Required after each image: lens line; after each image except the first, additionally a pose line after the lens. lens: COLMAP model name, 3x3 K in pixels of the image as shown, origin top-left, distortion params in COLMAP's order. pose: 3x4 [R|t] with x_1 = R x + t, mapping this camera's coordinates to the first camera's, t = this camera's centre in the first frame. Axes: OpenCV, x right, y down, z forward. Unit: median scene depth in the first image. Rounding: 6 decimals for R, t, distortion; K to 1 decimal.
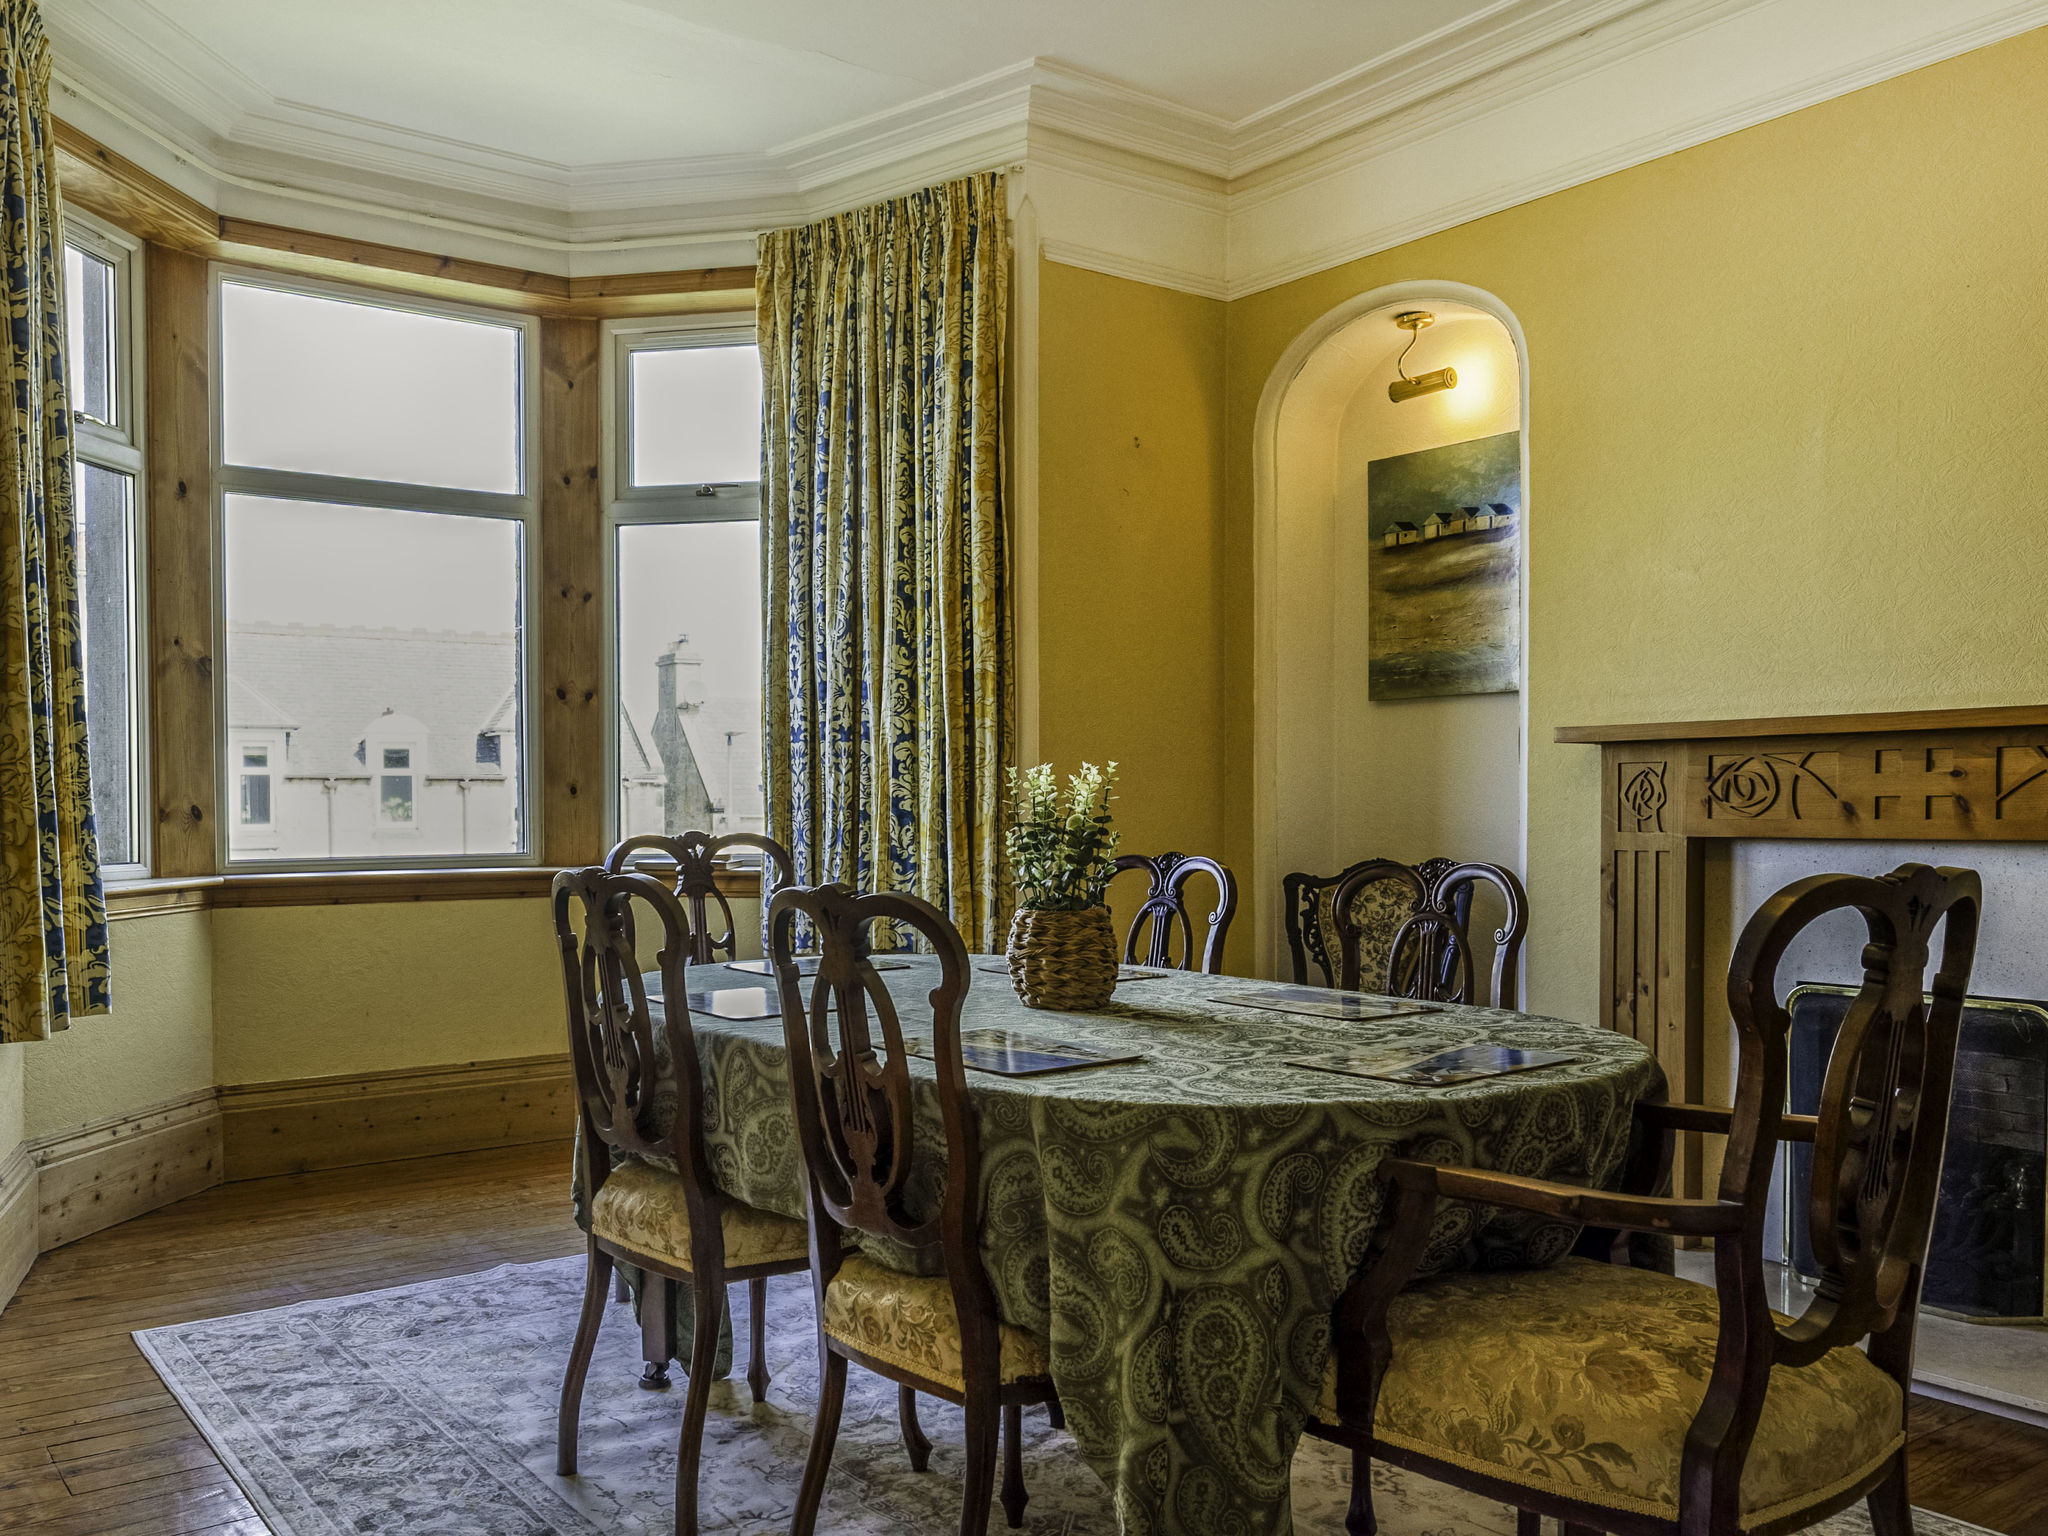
lens RADIAL K [[1657.6, 0, 1031.4], [0, 1657.6, 757.4], [0, 0, 1]] dist [-0.022073, 0.018233]
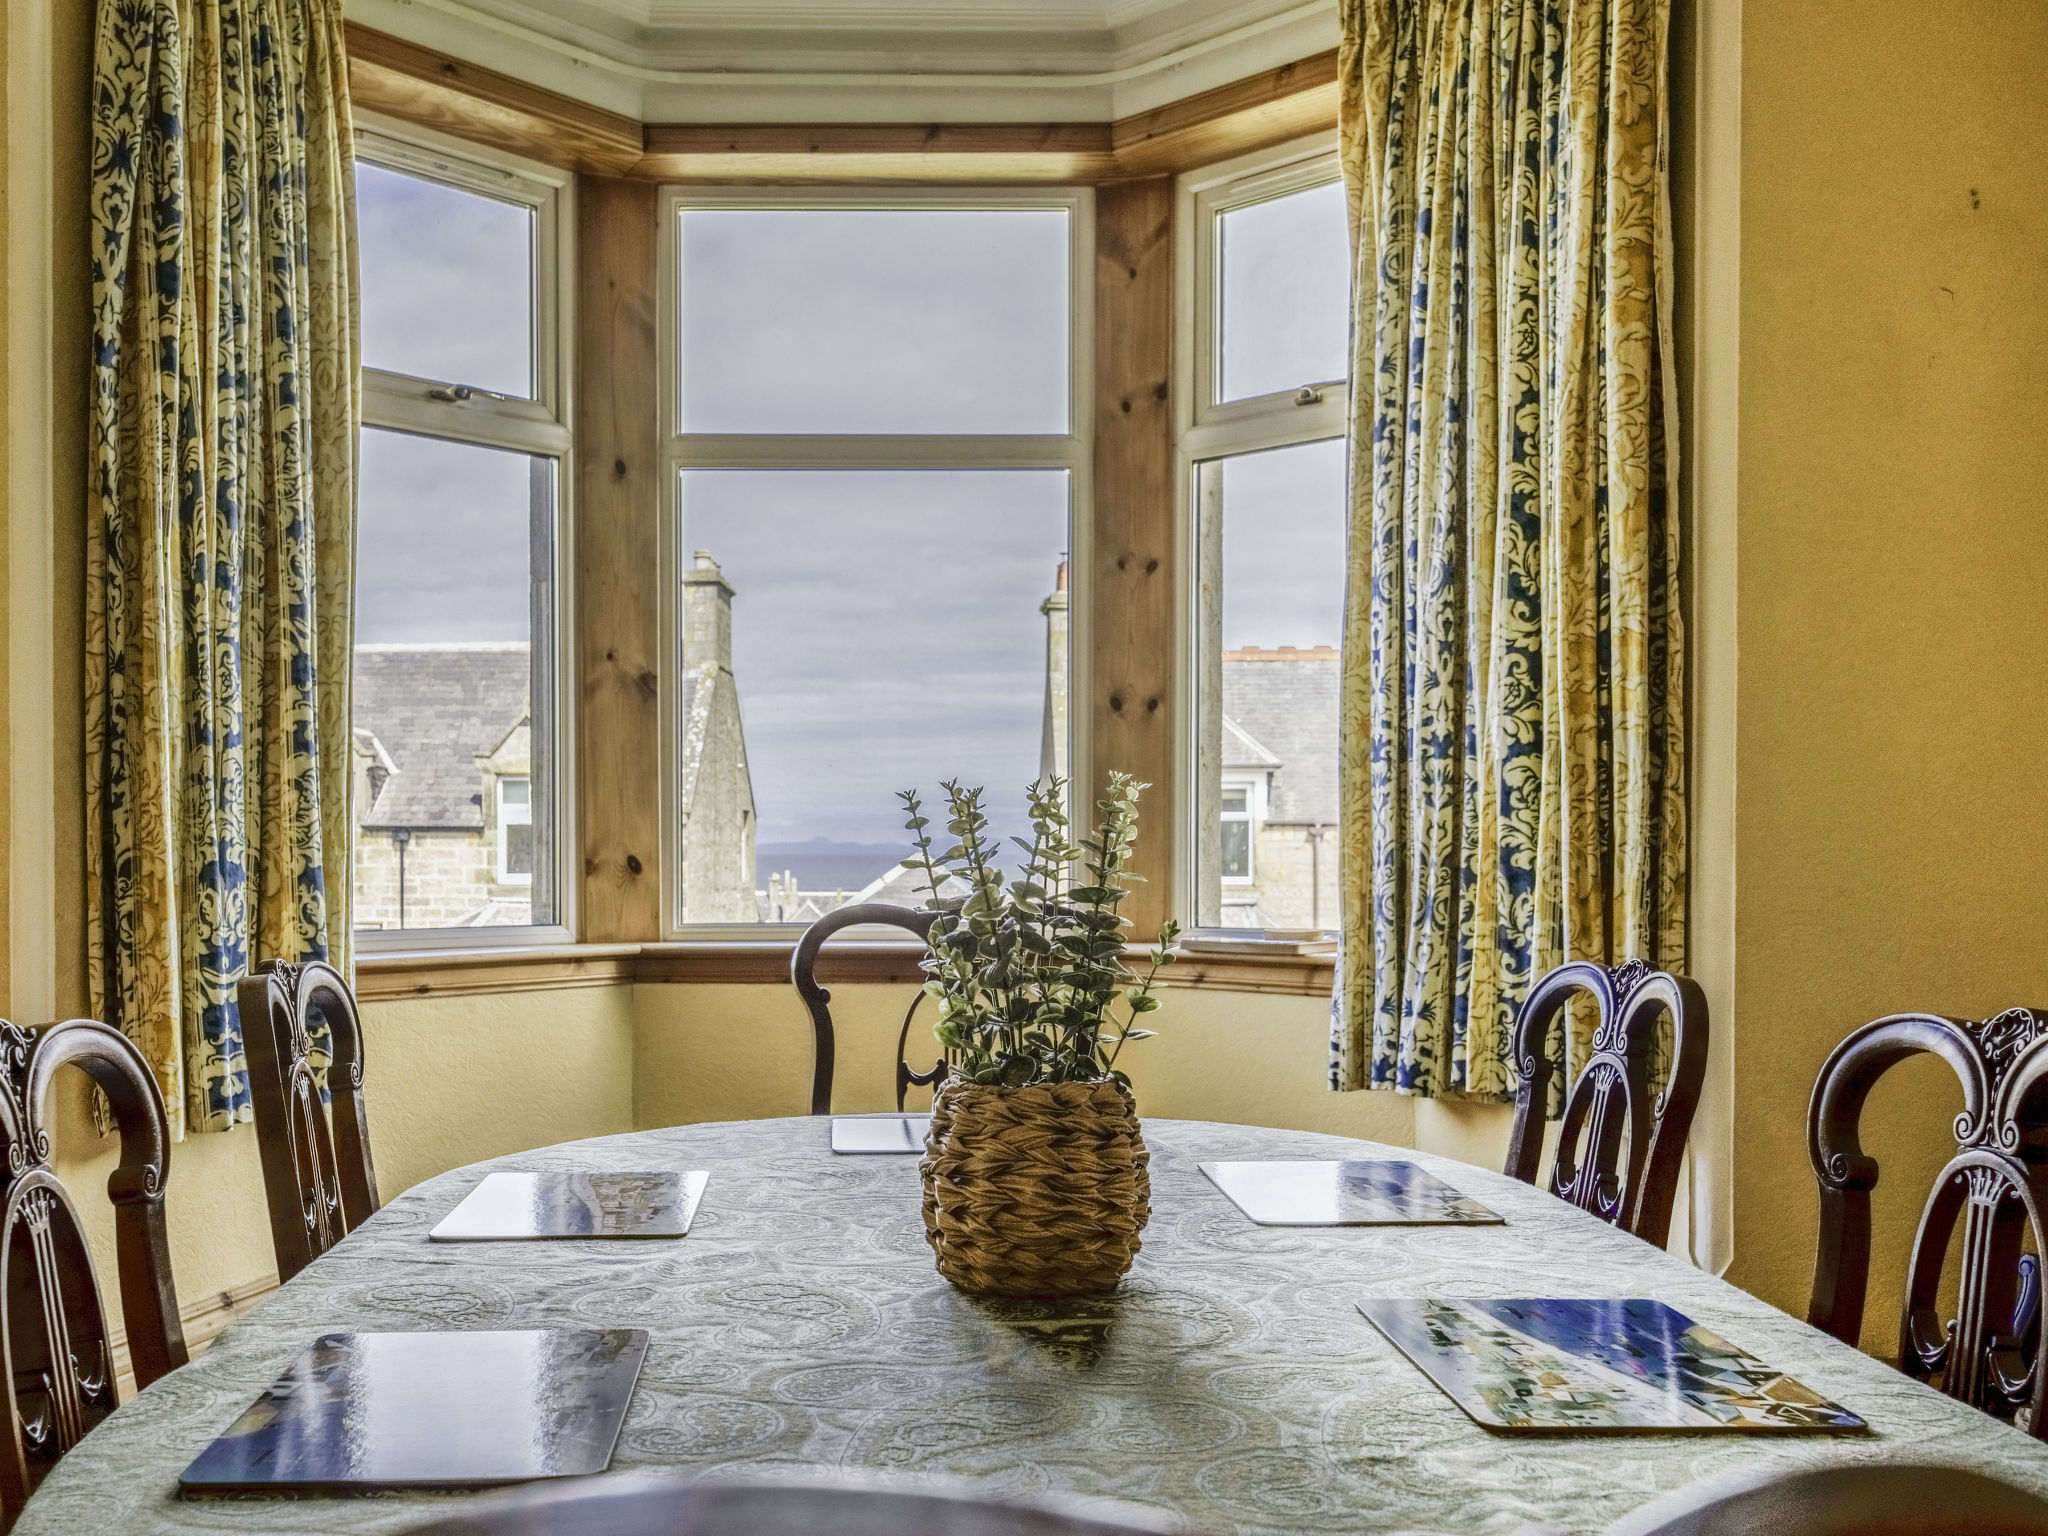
lens RADIAL K [[1957.8, 0, 1021.2], [0, 1957.8, 810.3], [0, 0, 1]] dist [0.000587, 0.000000]
pose [[0.805505, -0.009403, -0.592514, 0.200417], [0.012670, 0.999919, 0.001357, 0.007095], [0.592453, -0.008600, 0.805559, 0.306304]]
